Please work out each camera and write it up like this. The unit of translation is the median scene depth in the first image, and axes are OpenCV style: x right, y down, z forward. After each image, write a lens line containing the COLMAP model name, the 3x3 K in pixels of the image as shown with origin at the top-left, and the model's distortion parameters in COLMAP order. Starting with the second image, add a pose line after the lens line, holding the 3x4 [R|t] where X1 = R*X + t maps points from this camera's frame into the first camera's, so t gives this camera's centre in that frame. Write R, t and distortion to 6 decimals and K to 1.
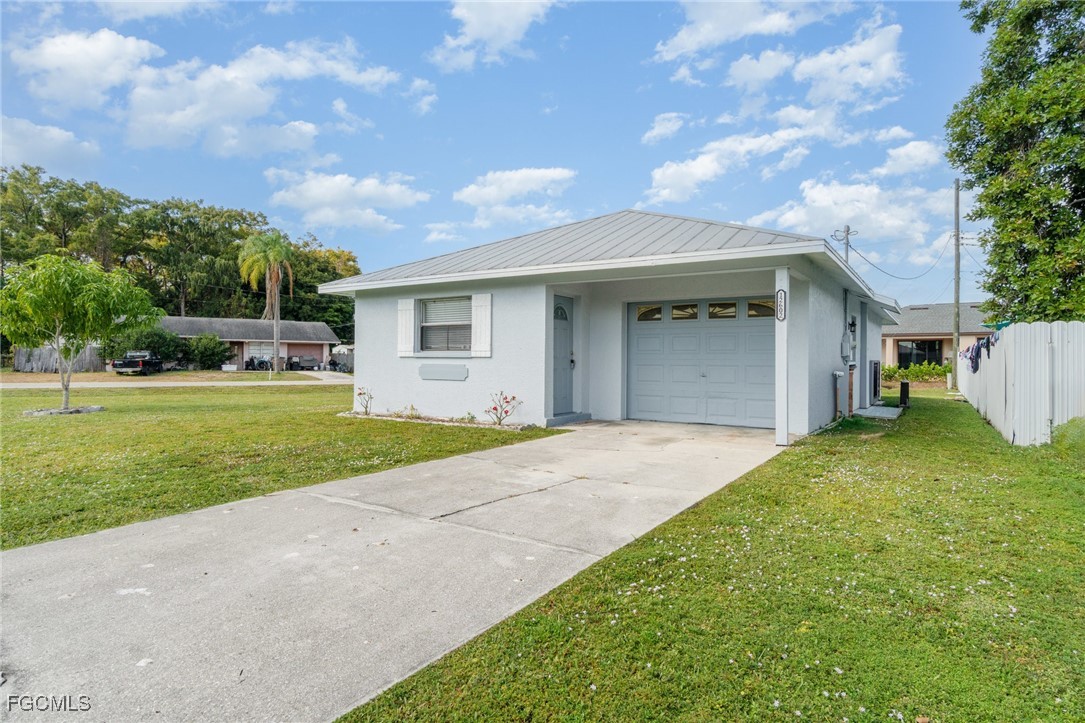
lens RADIAL K [[622.2, 0, 539.1], [0, 622.2, 361.2], [0, 0, 1]] dist [0.033434, 0.000574]
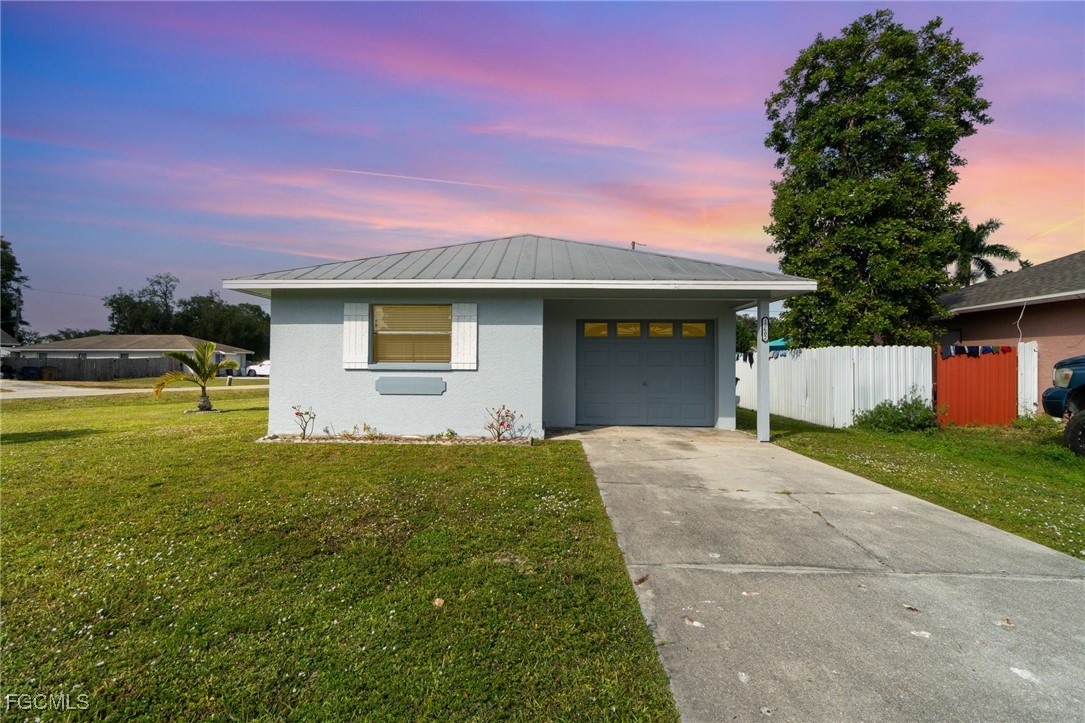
lens RADIAL K [[510.9, 0, 543.5], [0, 510.9, 365.9], [0, 0, 1]] dist [0.000589, -0.000972]
pose [[0.848752, 0.000443, 0.528790, -0.397333], [-0.001180, 0.999999, 0.001057, -0.013112], [-0.528789, -0.001521, 0.848752, 0.273777]]
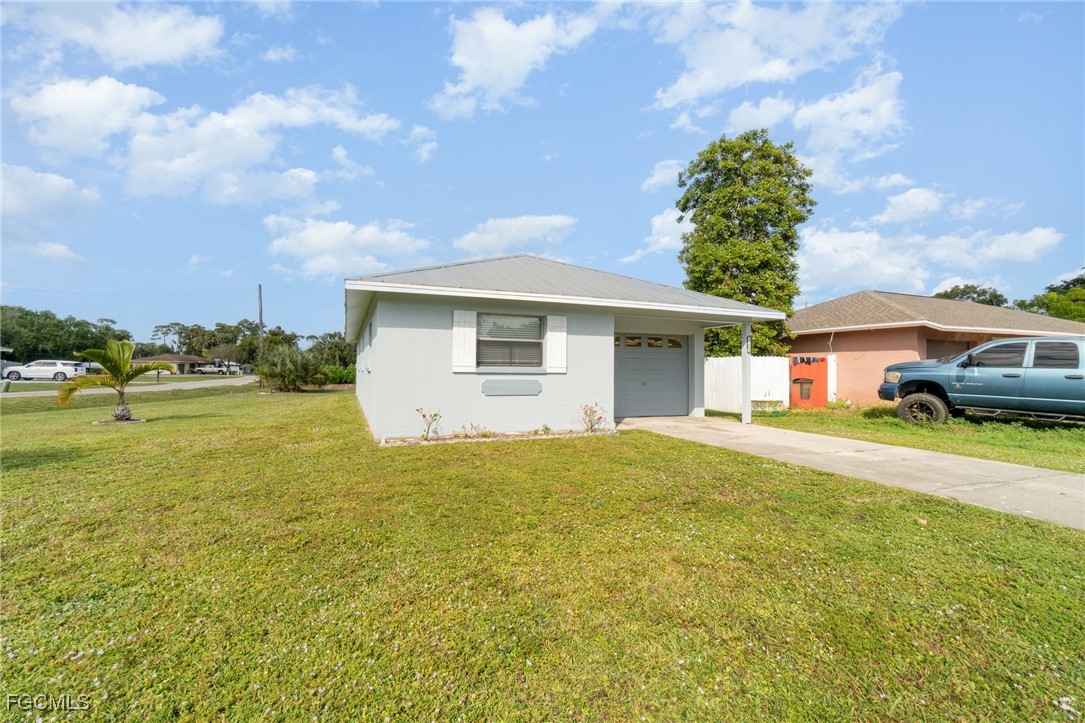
lens RADIAL K [[468.8, 0, 539.0], [0, 468.8, 360.5], [0, 0, 1]] dist [-0.005004, 0.001071]
pose [[0.565324, 0.016880, 0.824696, -0.784063], [-0.005768, 0.999847, -0.016511, -0.014326], [-0.824849, 0.004577, 0.565335, 0.551673]]
